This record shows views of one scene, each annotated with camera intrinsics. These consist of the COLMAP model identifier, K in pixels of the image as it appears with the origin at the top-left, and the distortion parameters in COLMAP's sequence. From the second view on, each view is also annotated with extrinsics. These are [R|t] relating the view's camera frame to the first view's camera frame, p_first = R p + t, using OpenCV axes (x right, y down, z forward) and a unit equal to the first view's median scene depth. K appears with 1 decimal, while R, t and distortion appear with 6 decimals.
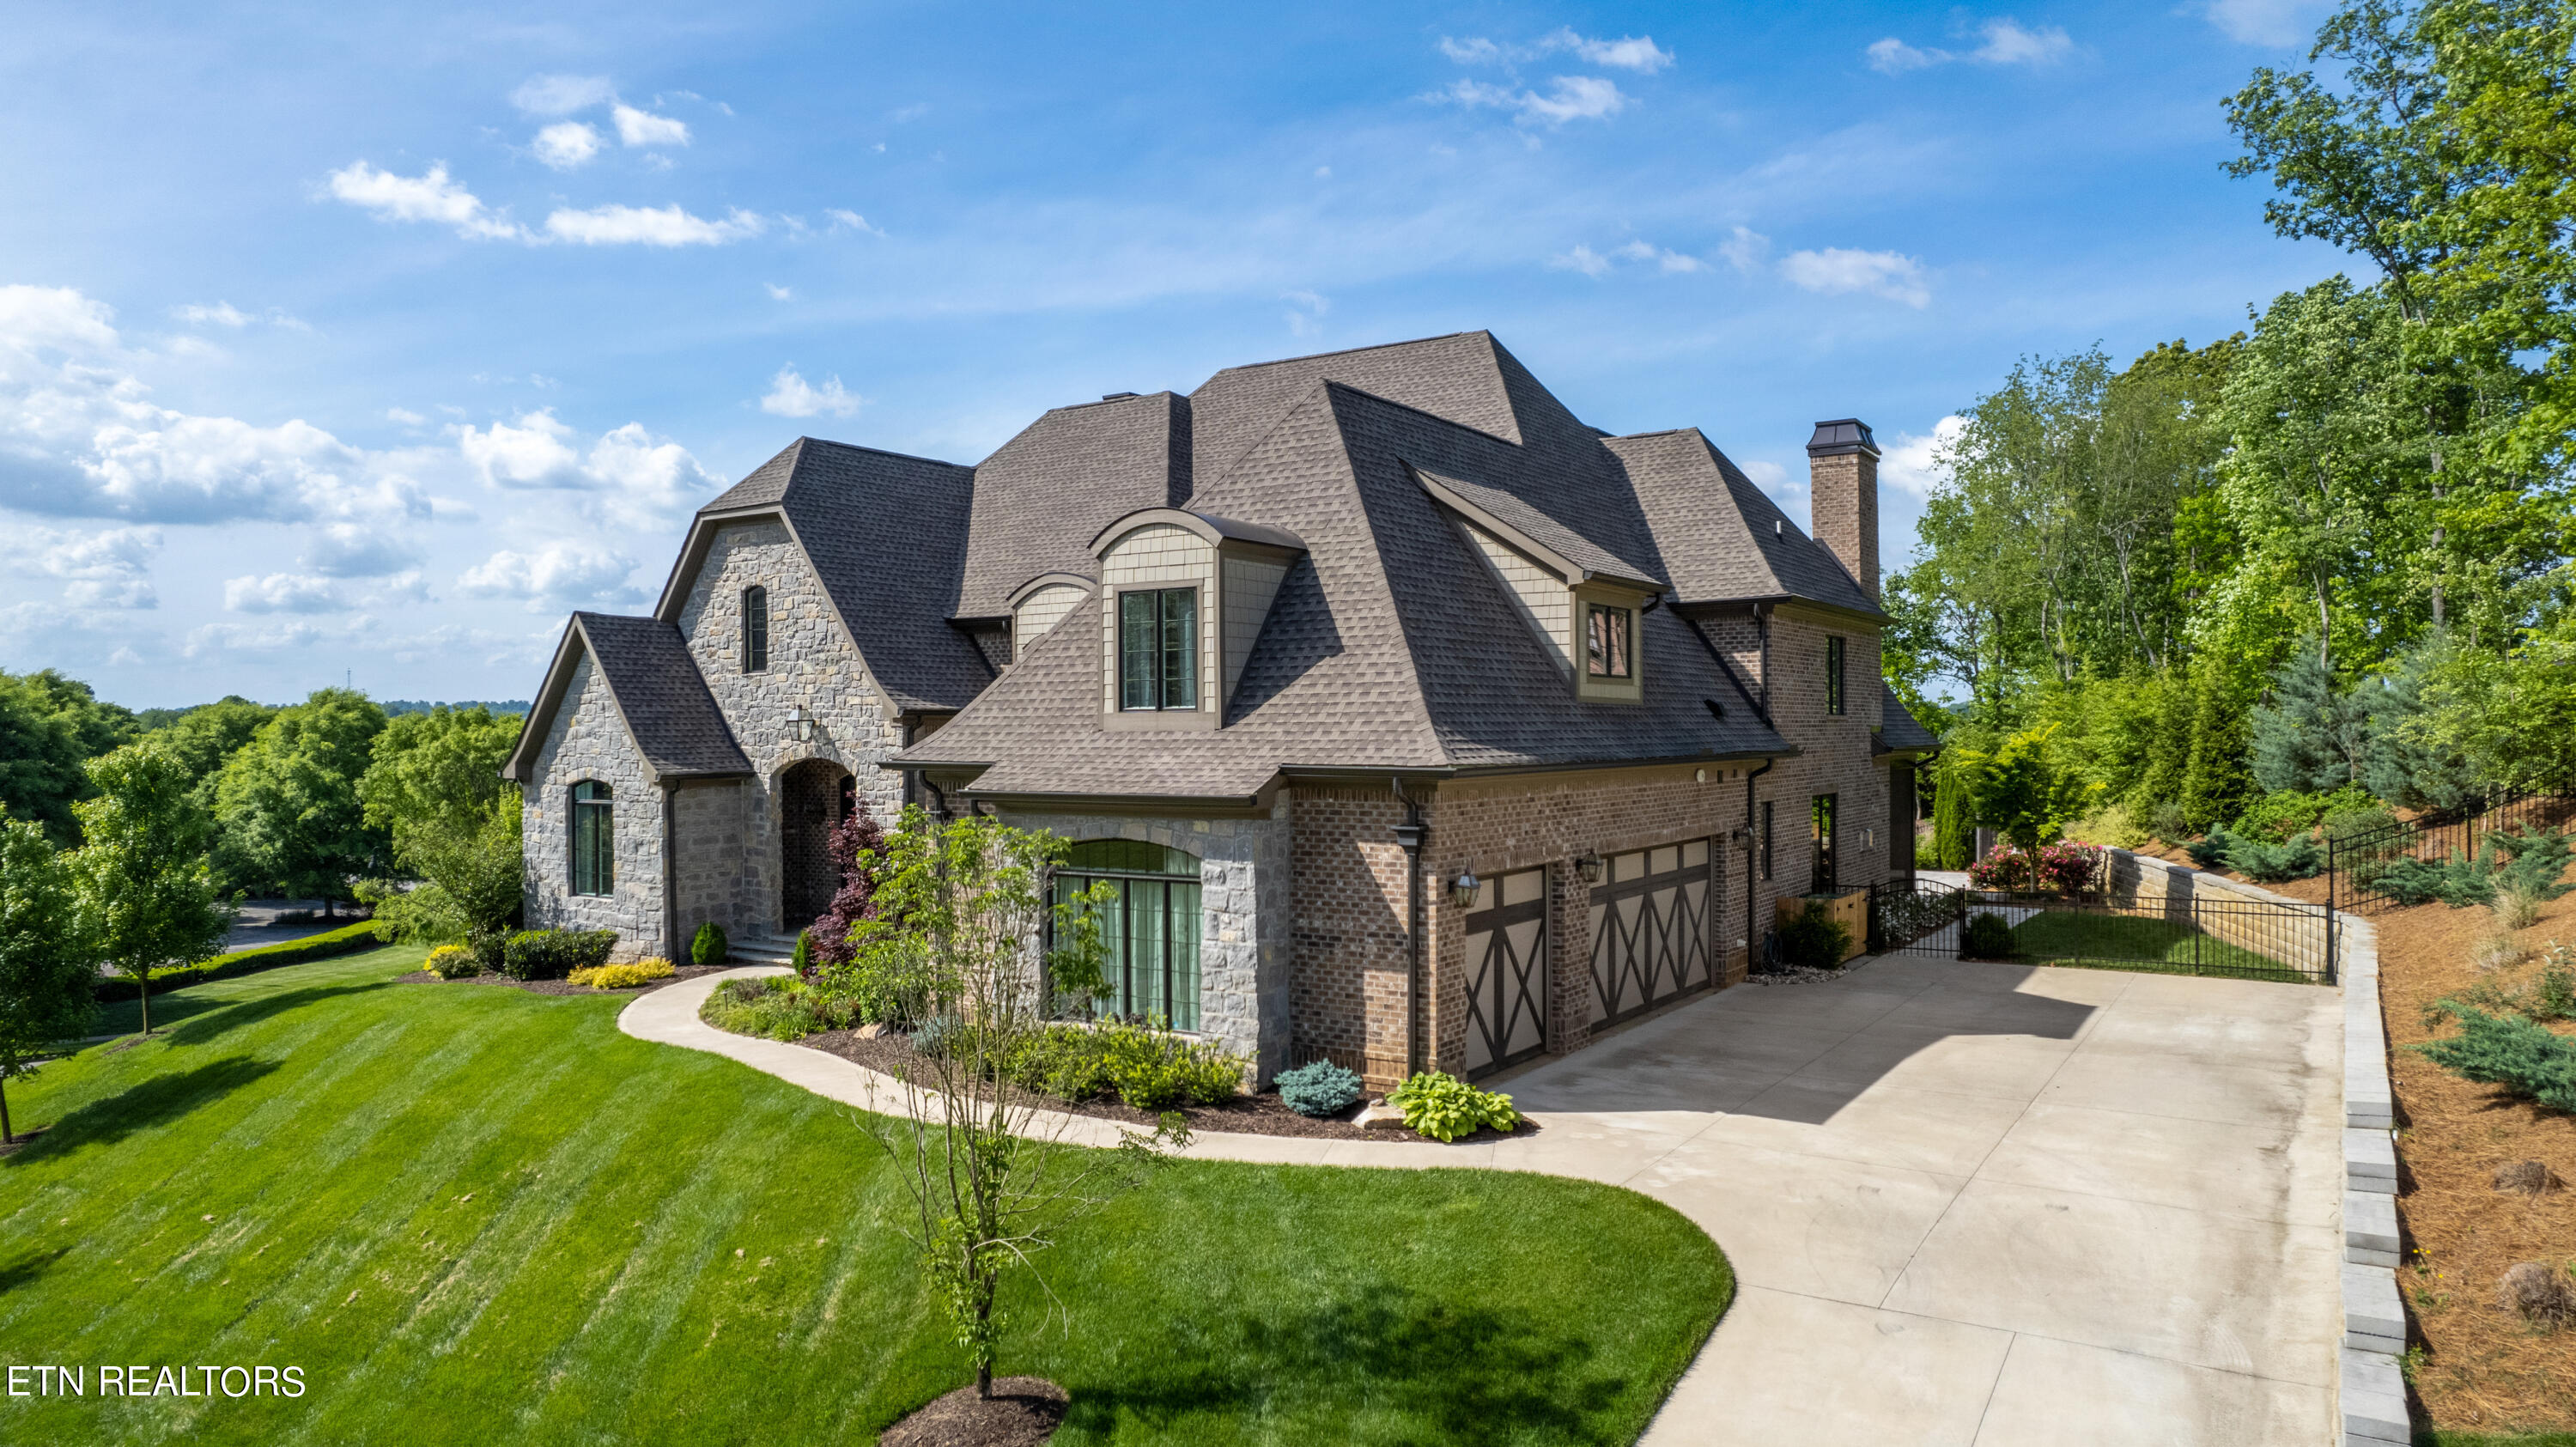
lens RADIAL K [[1690.6, 0, 1288.0], [0, 1690.6, 723.5], [0, 0, 1]] dist [-0.065470, 0.051117]
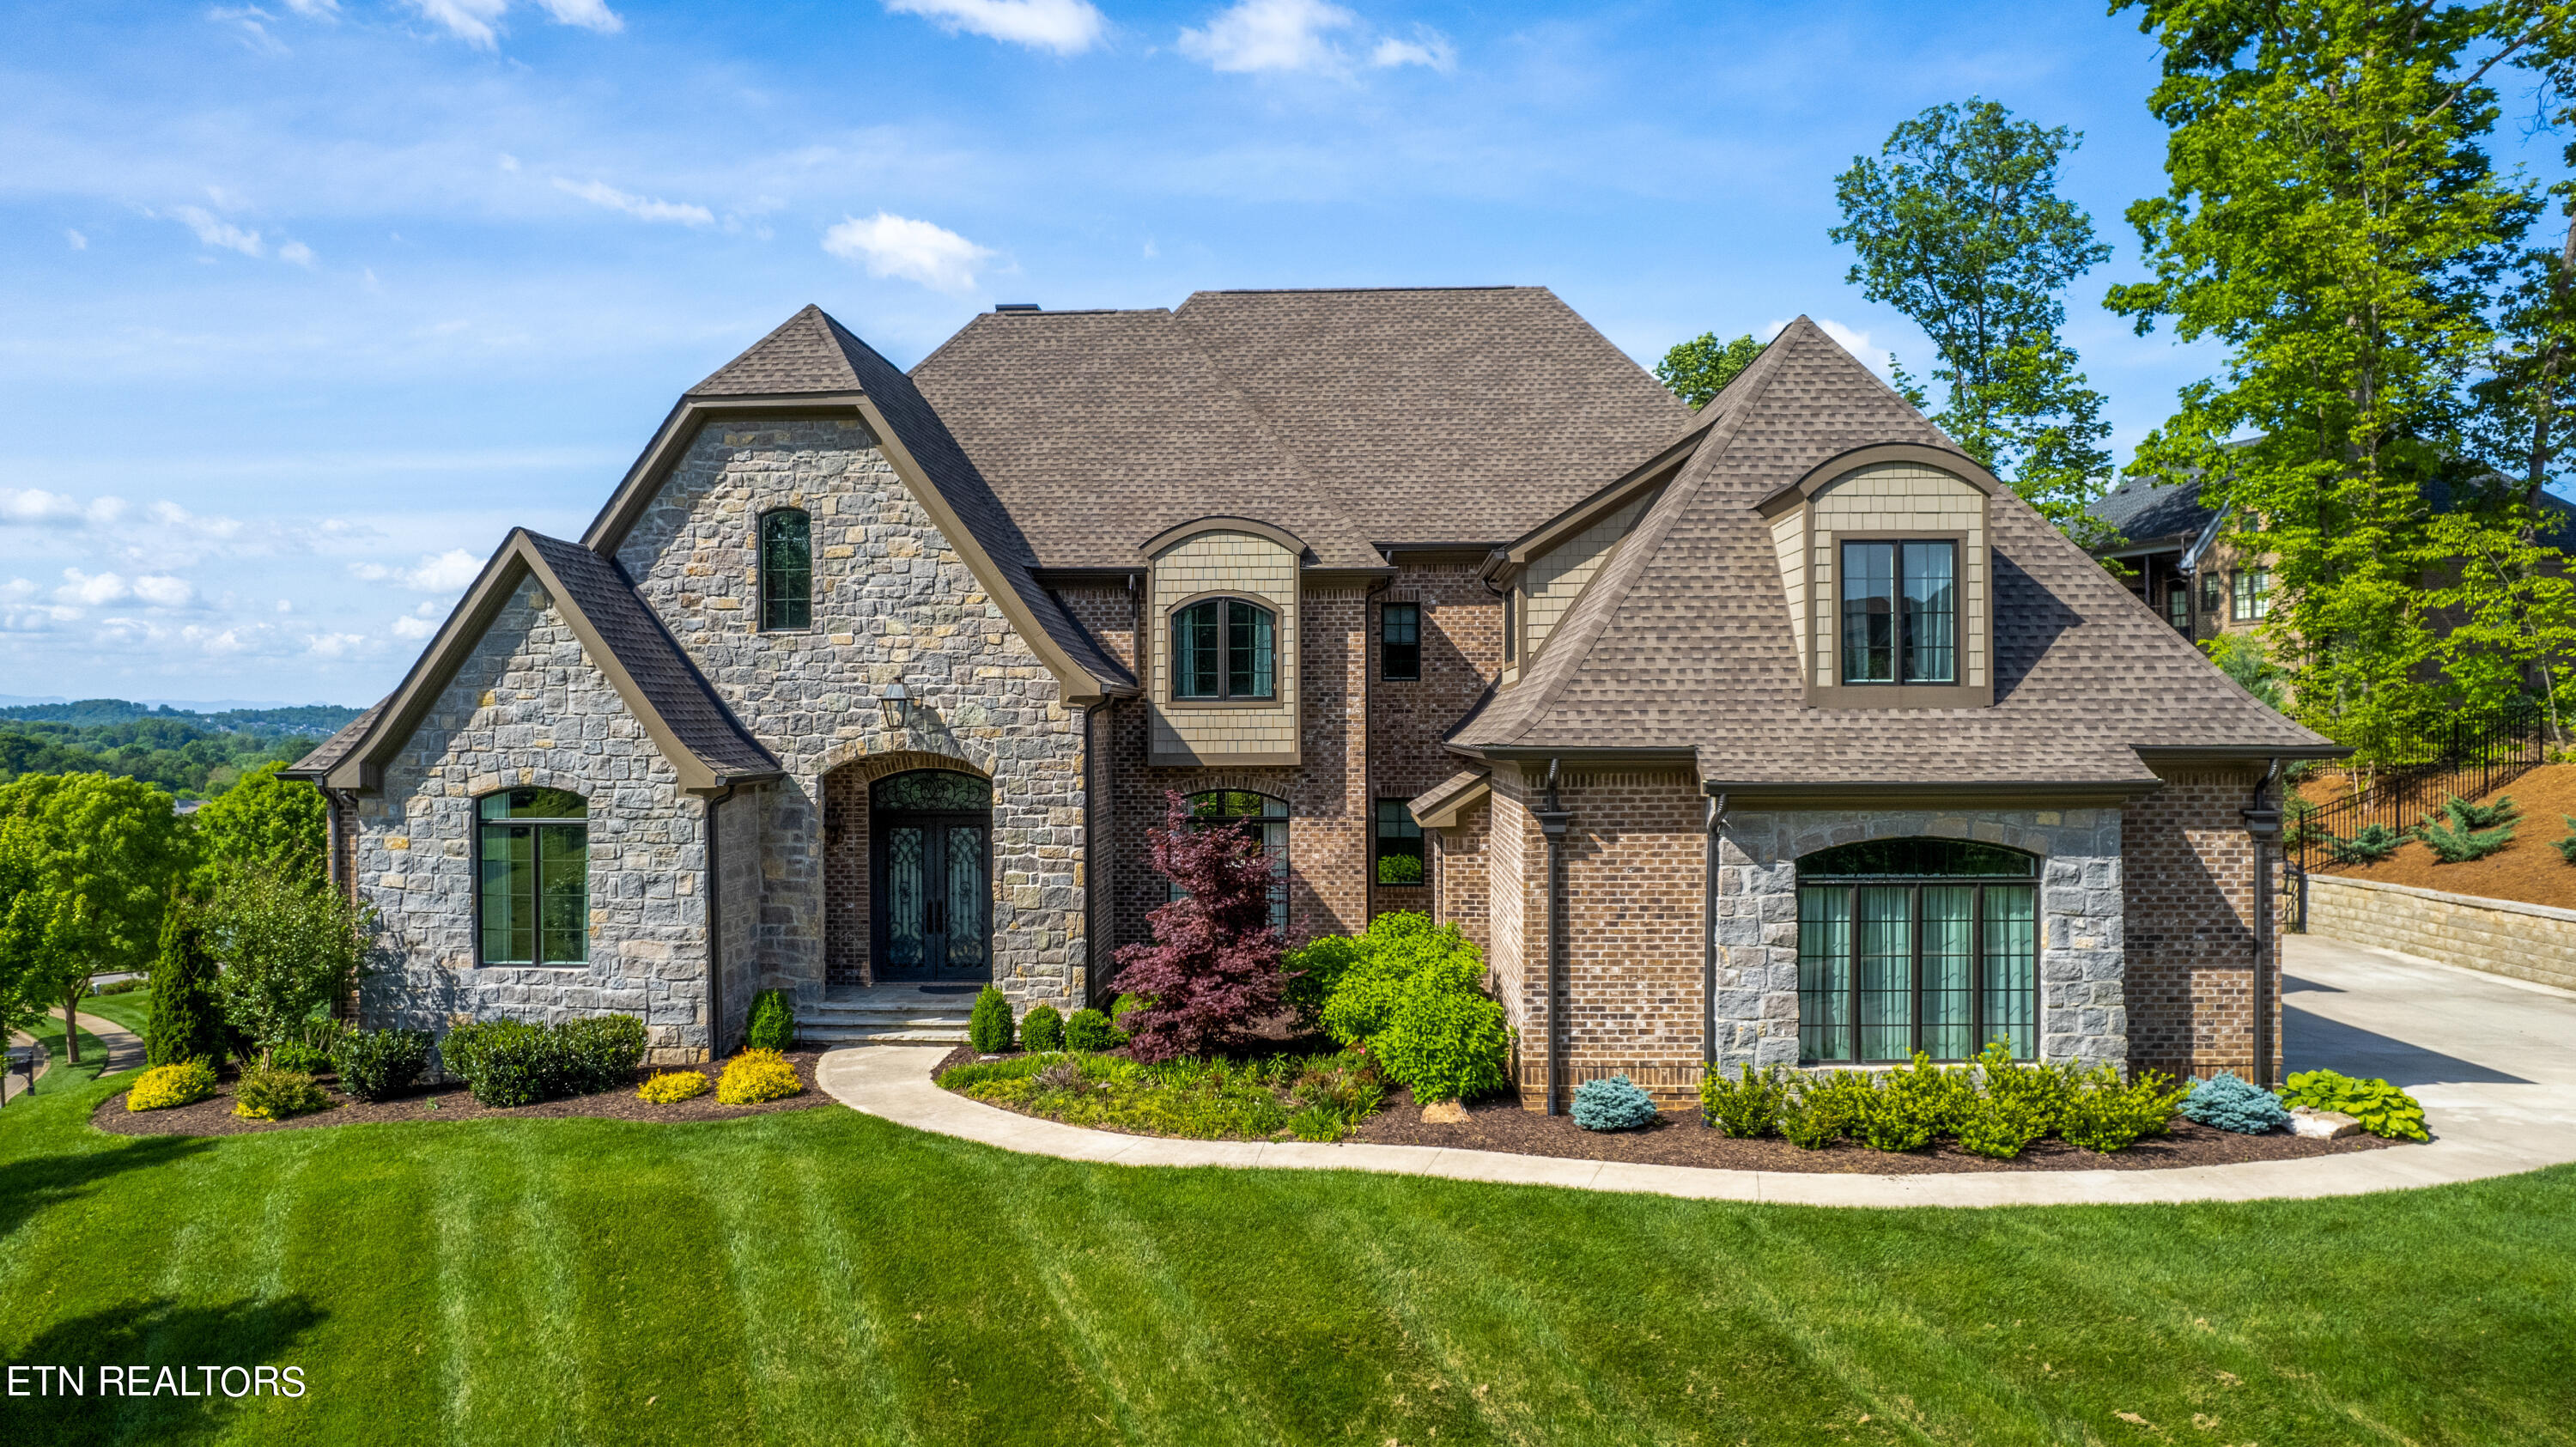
lens RADIAL K [[1713.4, 0, 1288.0], [0, 1713.4, 723.5], [0, 0, 1]] dist [-0.072135, 0.054879]
pose [[0.855414, 0.002880, 0.517937, -0.518550], [-0.002293, 0.999996, -0.001774, 0.009452], [-0.517940, 0.000330, 0.855417, 0.290042]]
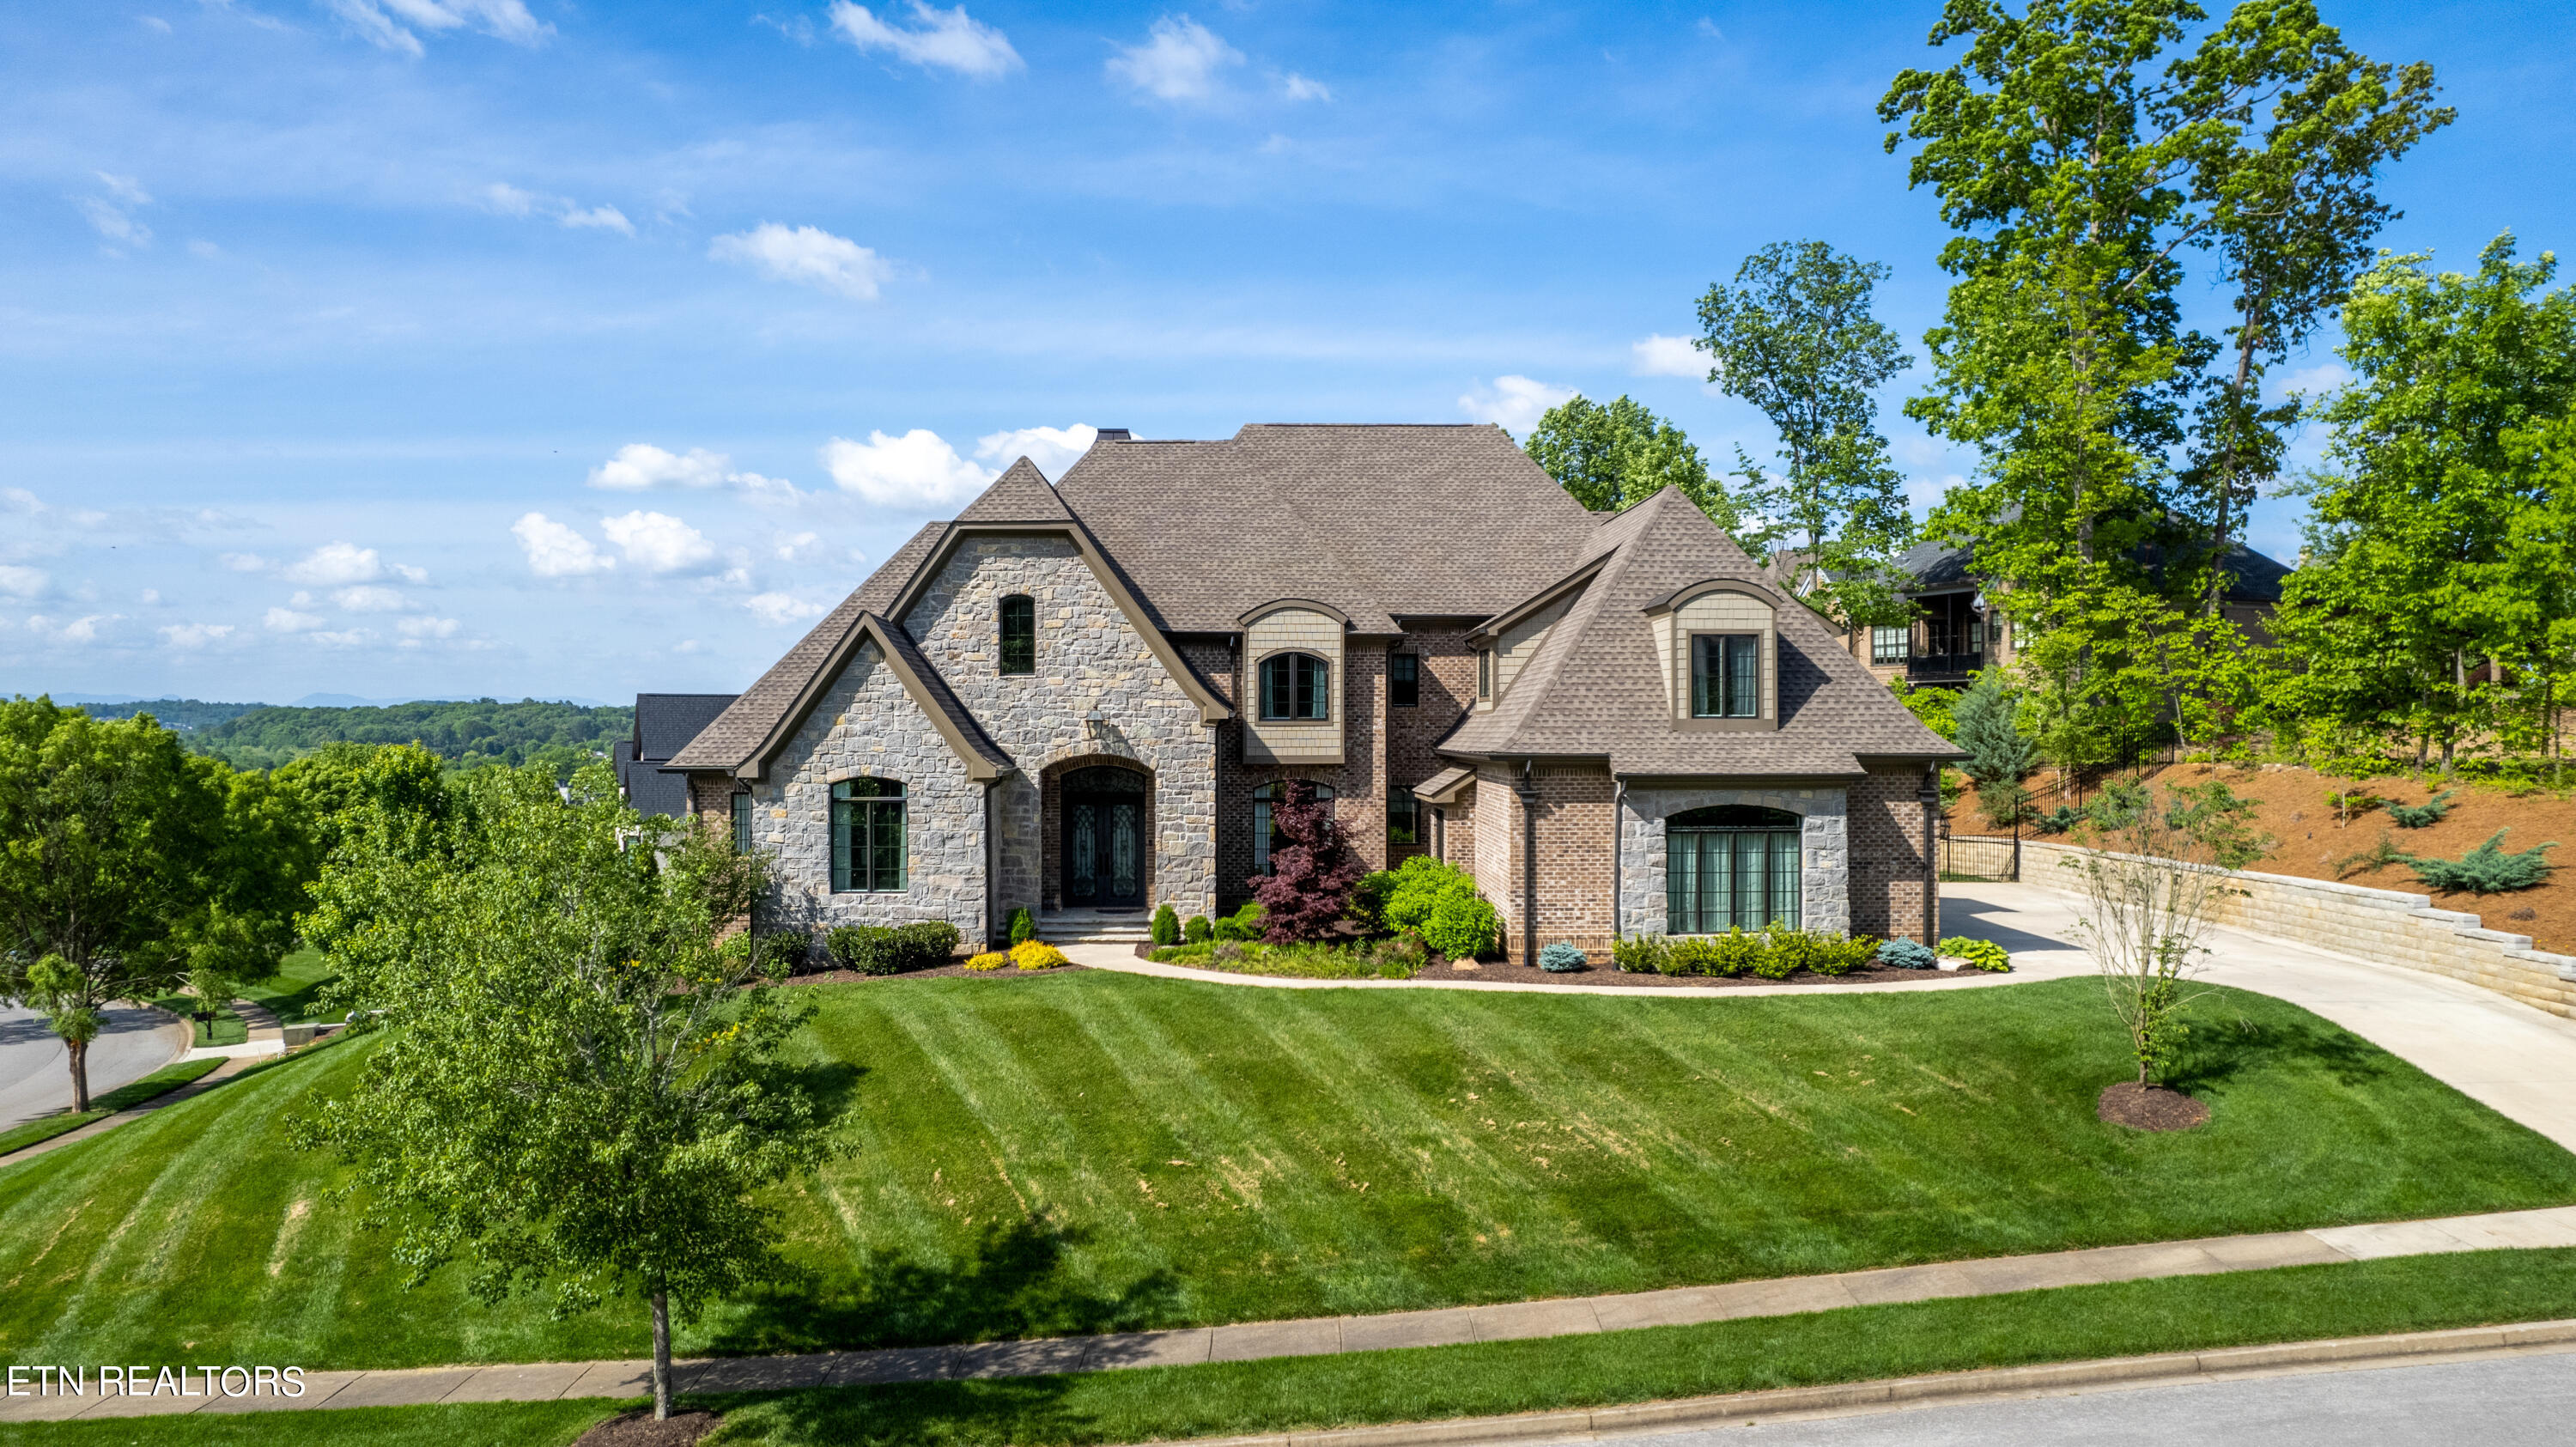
lens RADIAL K [[1713.4, 0, 1288.0], [0, 1713.4, 723.5], [0, 0, 1]] dist [-0.072135, 0.054879]
pose [[0.817028, 0.004168, 0.576584, -0.826019], [-0.005127, 0.999987, 0.000035, -0.000425], [-0.576576, -0.002984, 0.817038, 0.008633]]
